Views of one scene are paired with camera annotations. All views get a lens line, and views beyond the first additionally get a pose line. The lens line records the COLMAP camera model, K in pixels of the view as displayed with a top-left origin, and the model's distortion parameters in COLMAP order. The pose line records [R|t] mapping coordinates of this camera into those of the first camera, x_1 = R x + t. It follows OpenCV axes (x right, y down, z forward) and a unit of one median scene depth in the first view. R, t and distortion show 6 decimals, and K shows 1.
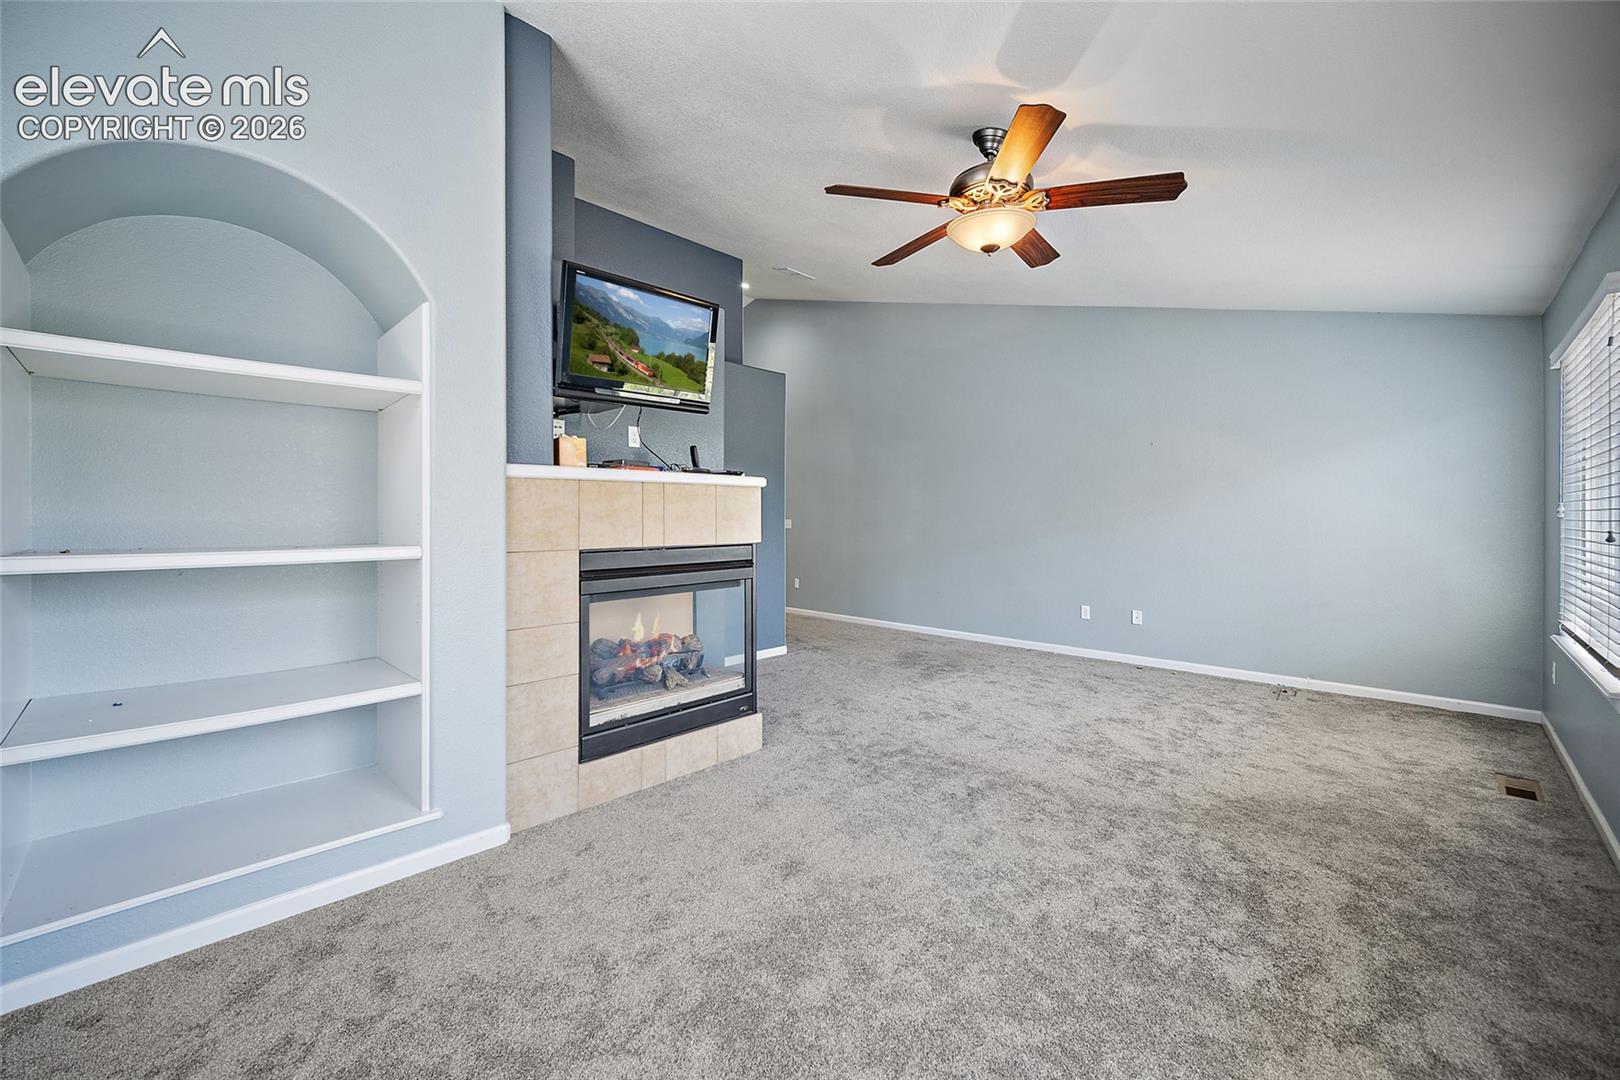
lens RADIAL K [[646.3, 0, 814.3], [0, 646.3, 521.2], [0, 0, 1]] dist [-0.002161, 0.000069]
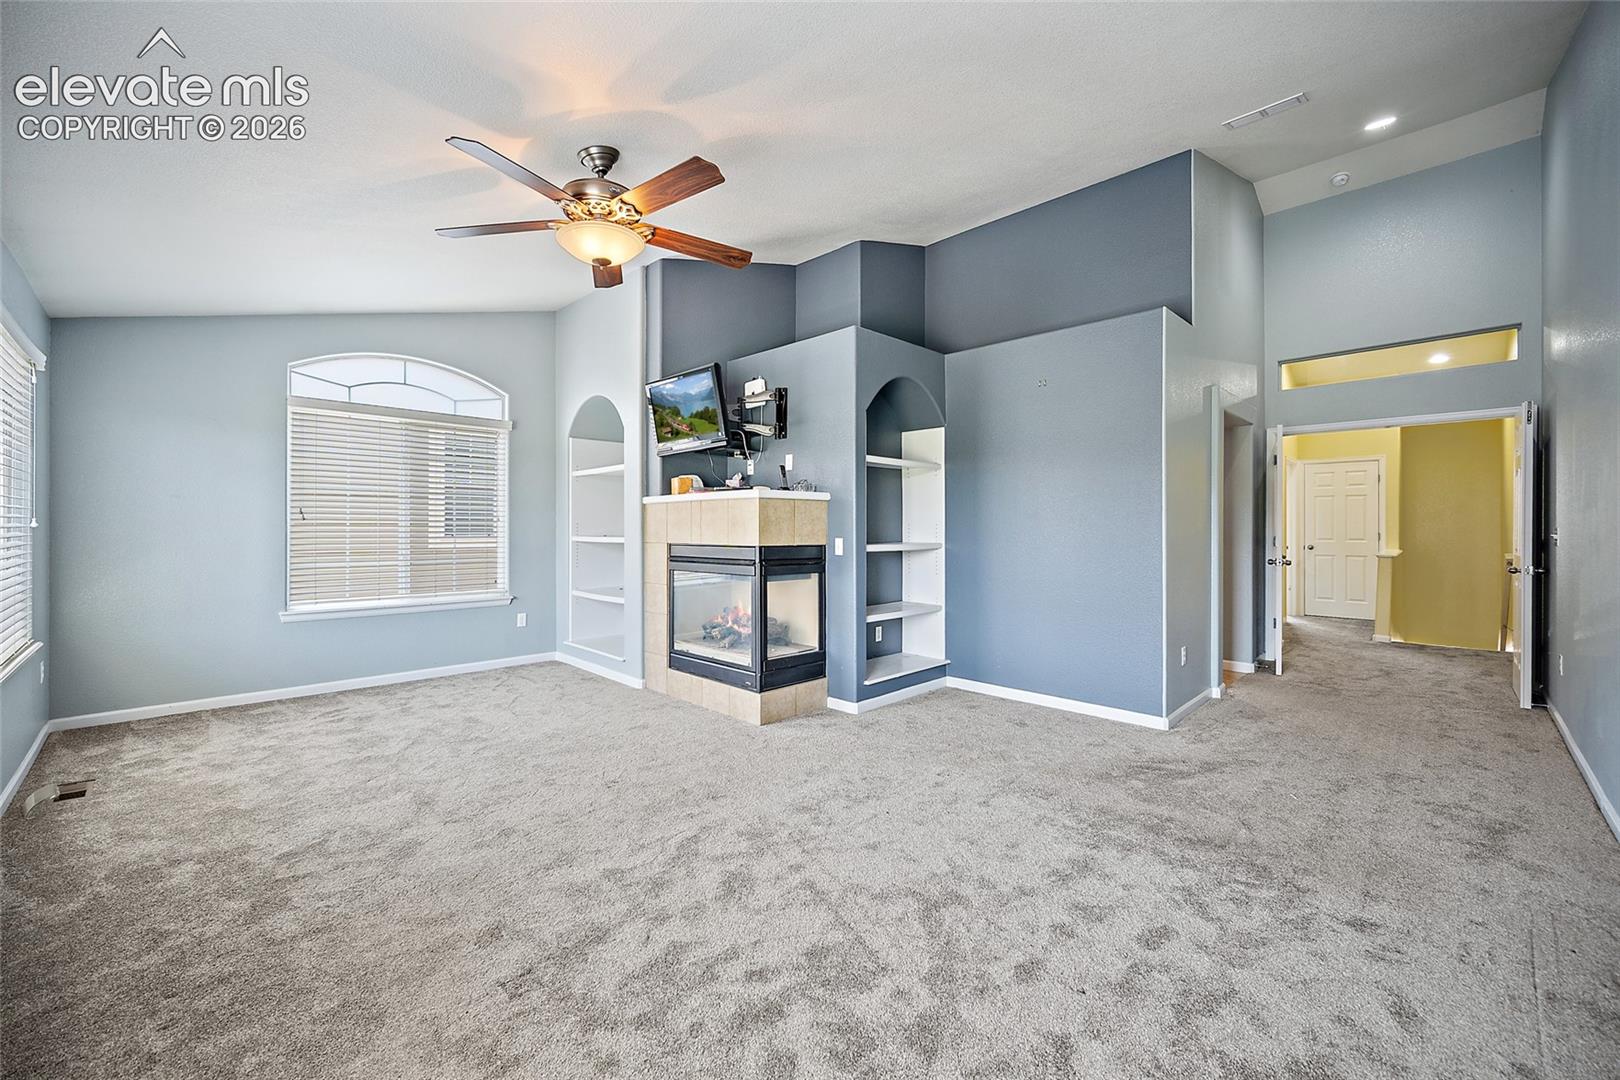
lens RADIAL K [[646.3, 0, 814.3], [0, 646.3, 521.2], [0, 0, 1]] dist [-0.002161, 0.000069]
pose [[-0.024941, -0.006160, -0.999670, 1.287897], [-0.001010, 0.999981, -0.006137, -0.003691], [0.999688, 0.000856, -0.024947, 1.368749]]
